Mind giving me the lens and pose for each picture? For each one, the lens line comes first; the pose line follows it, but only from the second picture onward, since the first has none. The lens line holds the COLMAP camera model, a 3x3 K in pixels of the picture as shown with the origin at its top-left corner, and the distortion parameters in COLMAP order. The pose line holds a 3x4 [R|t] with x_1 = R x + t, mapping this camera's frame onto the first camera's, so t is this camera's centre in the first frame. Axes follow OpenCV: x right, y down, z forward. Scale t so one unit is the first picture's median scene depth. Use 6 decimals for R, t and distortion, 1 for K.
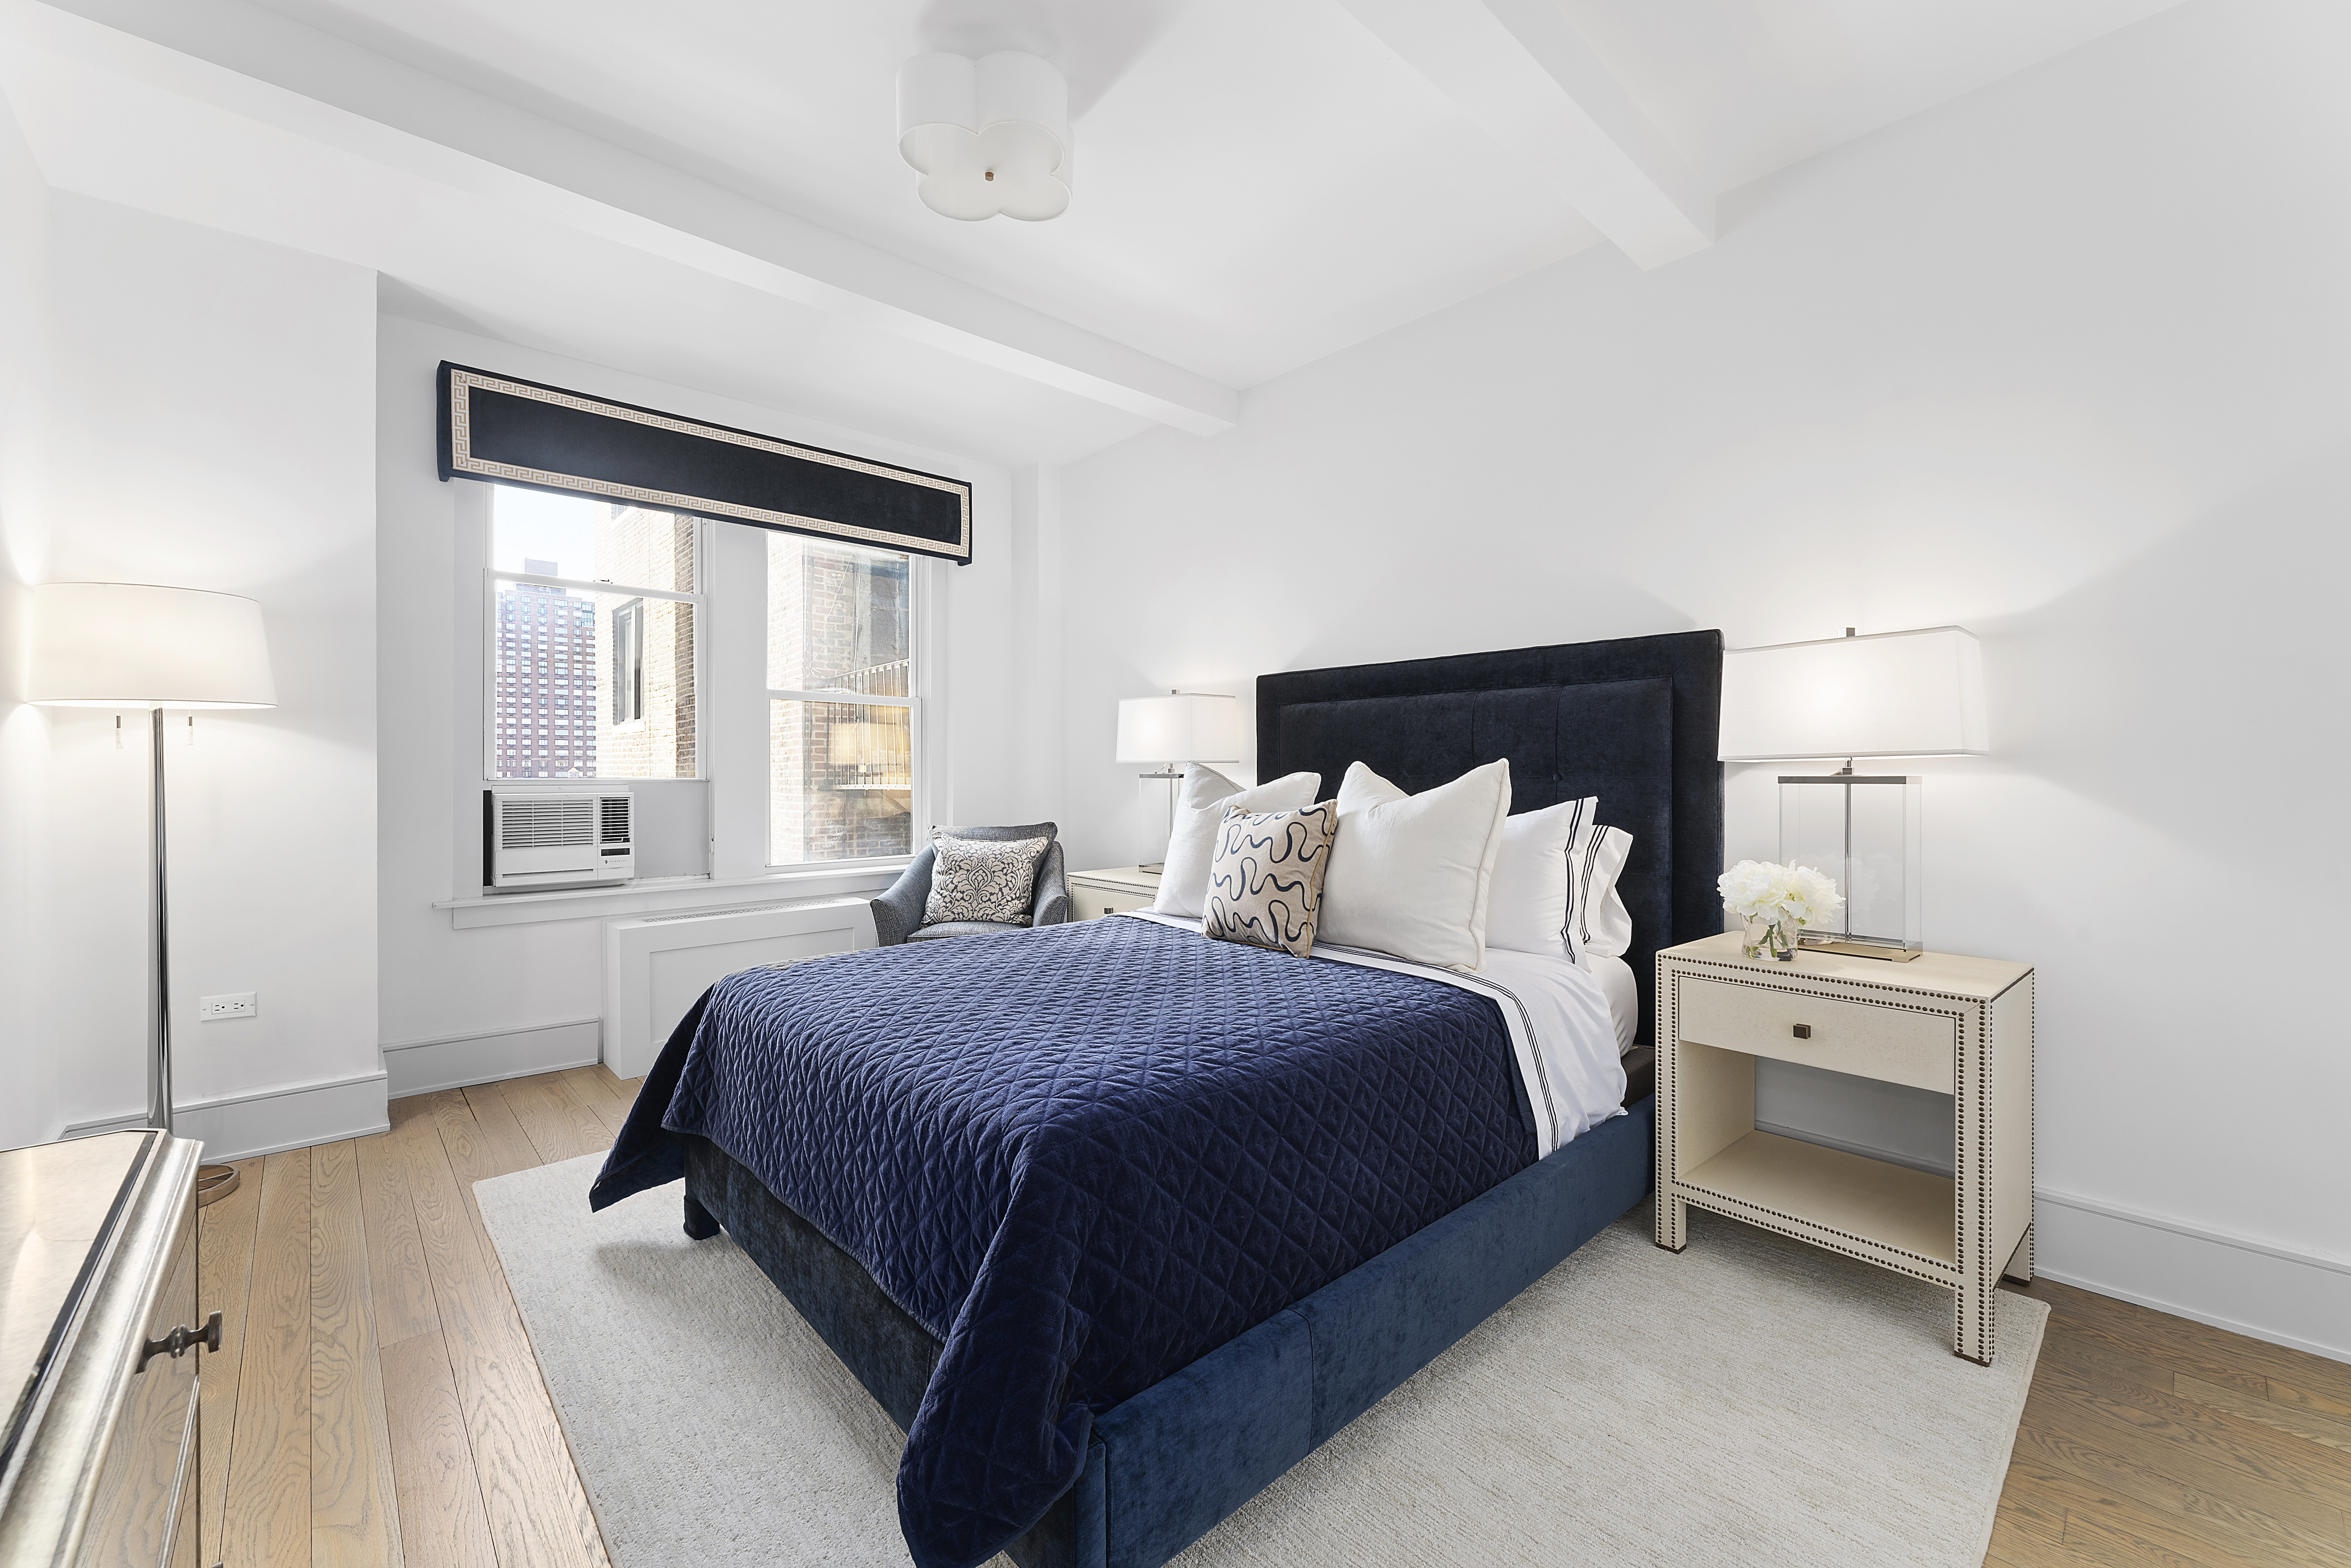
lens RADIAL K [[937.7, 0, 1175.5], [0, 937.7, 784.0], [0, 0, 1]] dist [-0.000025, -0.000001]
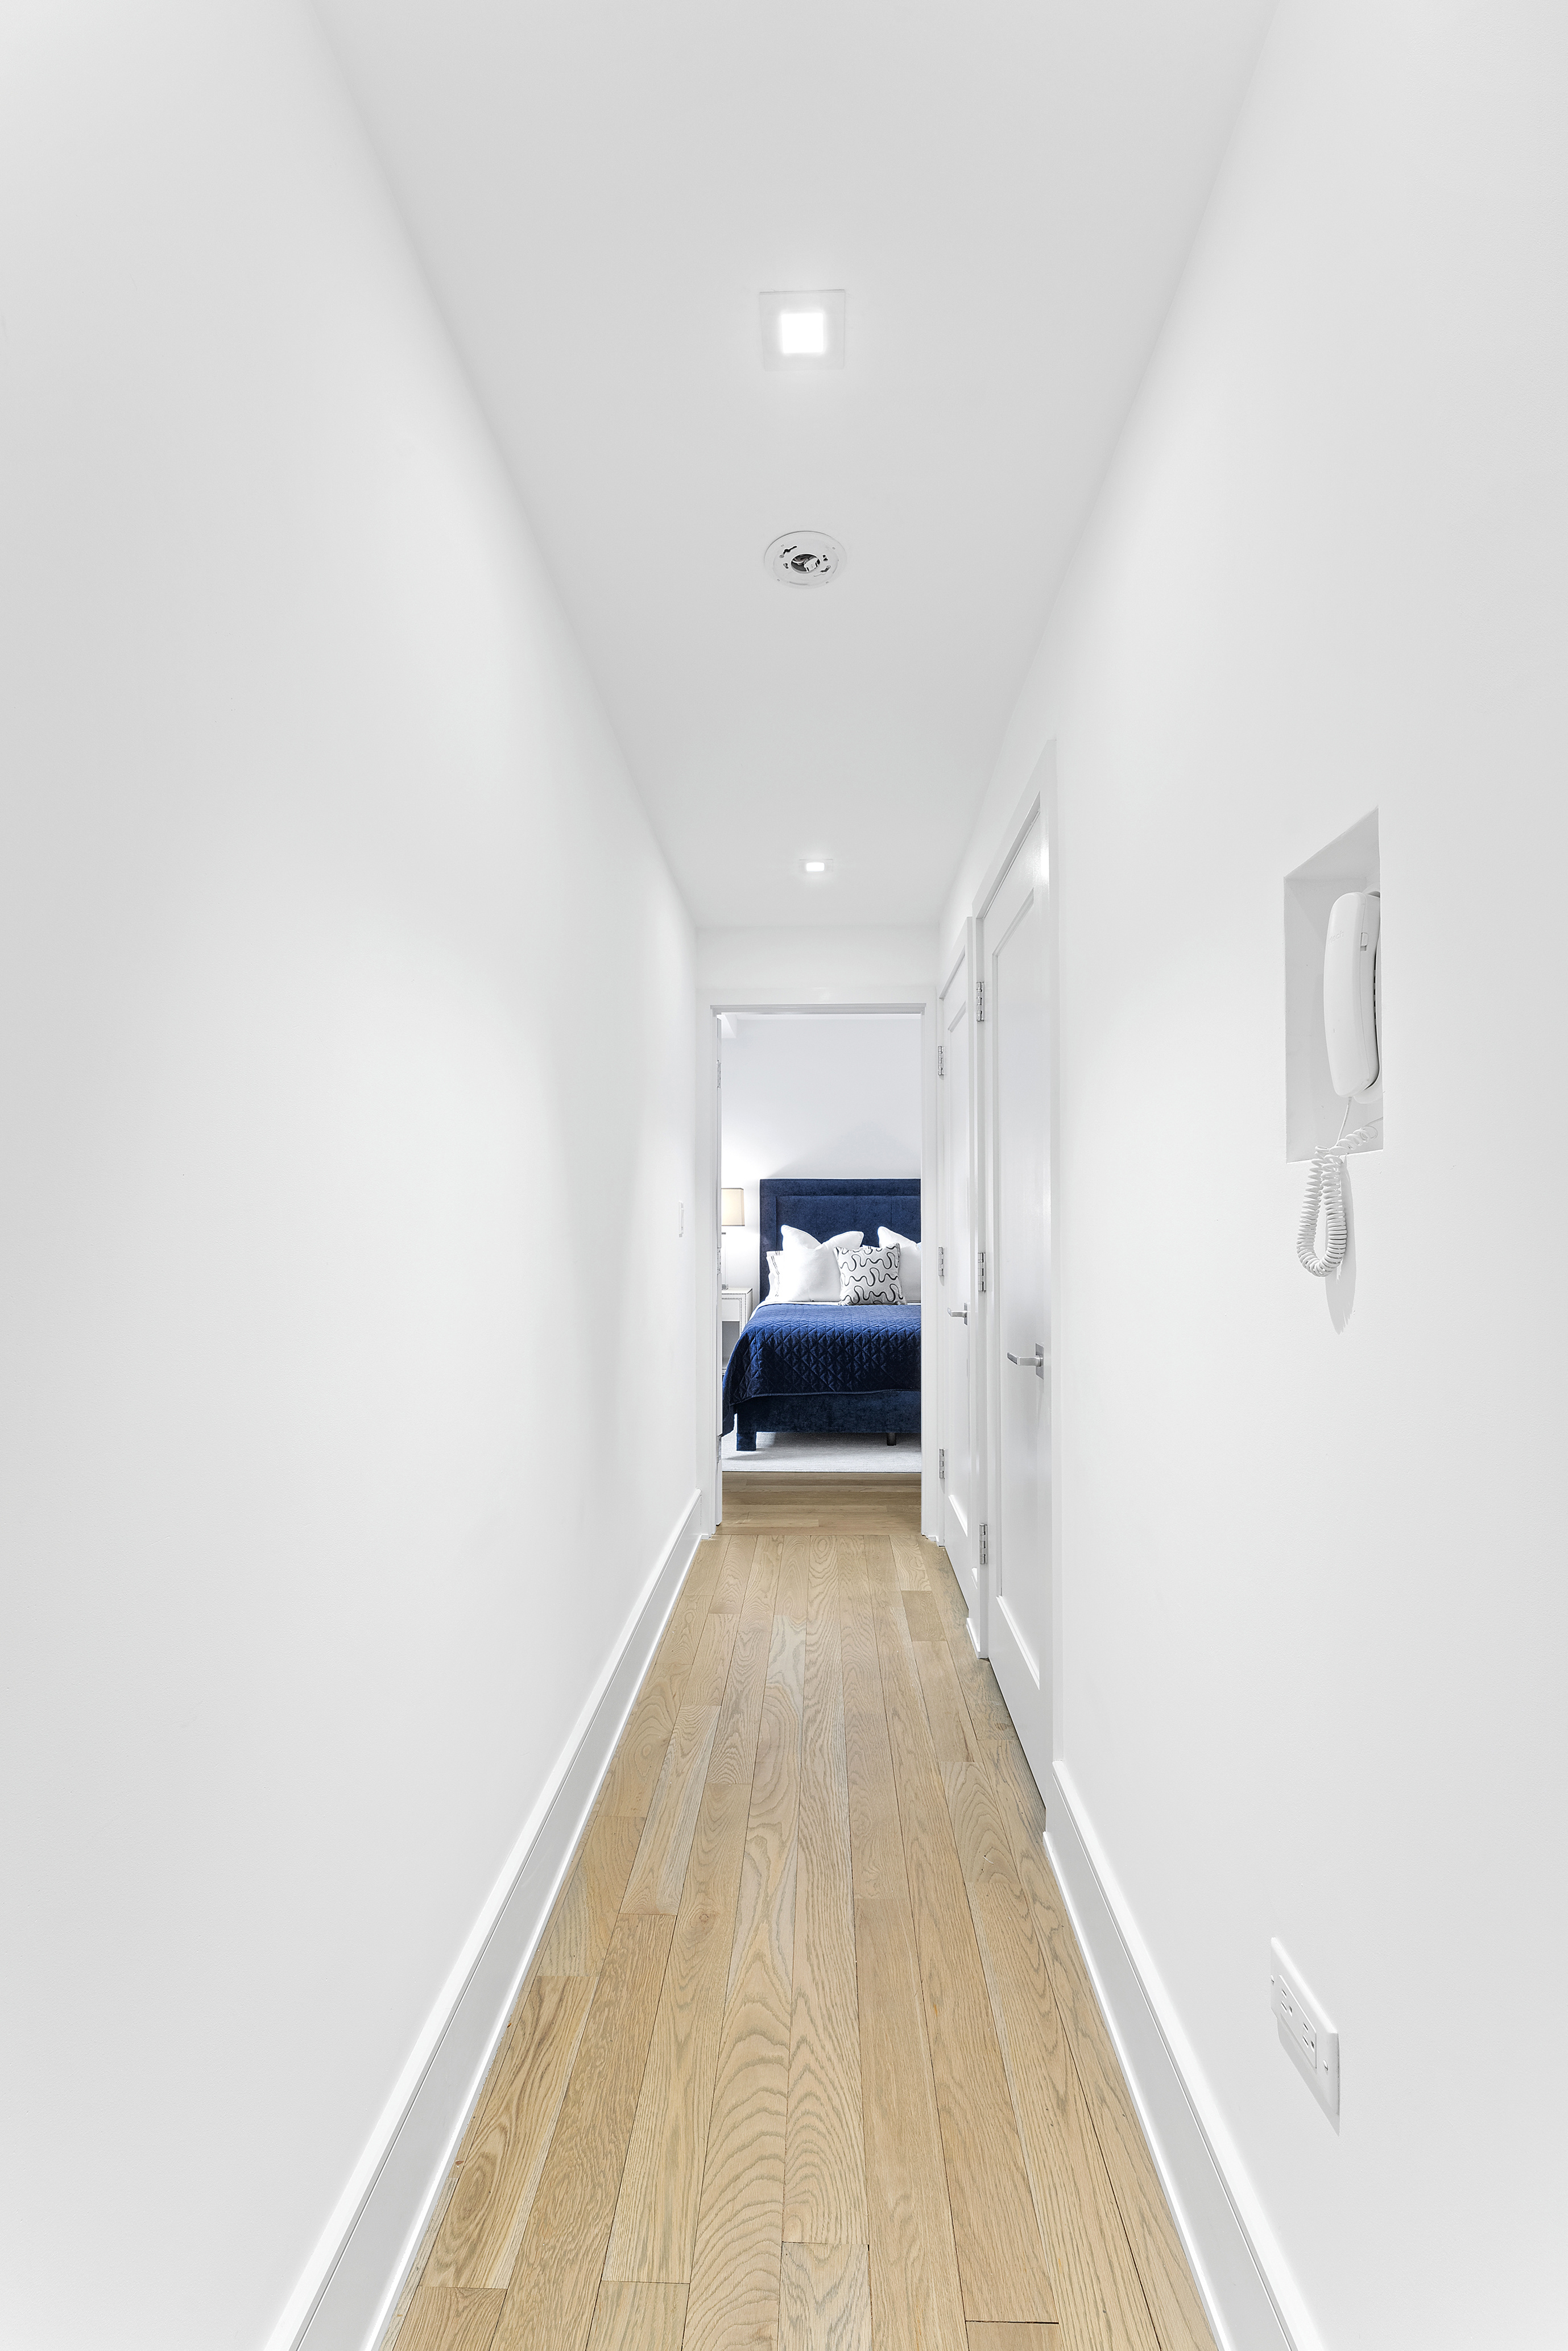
lens RADIAL K [[937.7, 0, 784.0], [0, 937.7, 1175.5], [0, 0, 1]] dist [-0.000025, -0.000001]
pose [[0.705527, 0.044760, 0.707268, -1.679959], [0.009017, 0.997356, -0.072114, 0.015303], [-0.708626, 0.057256, 0.703257, -0.485118]]
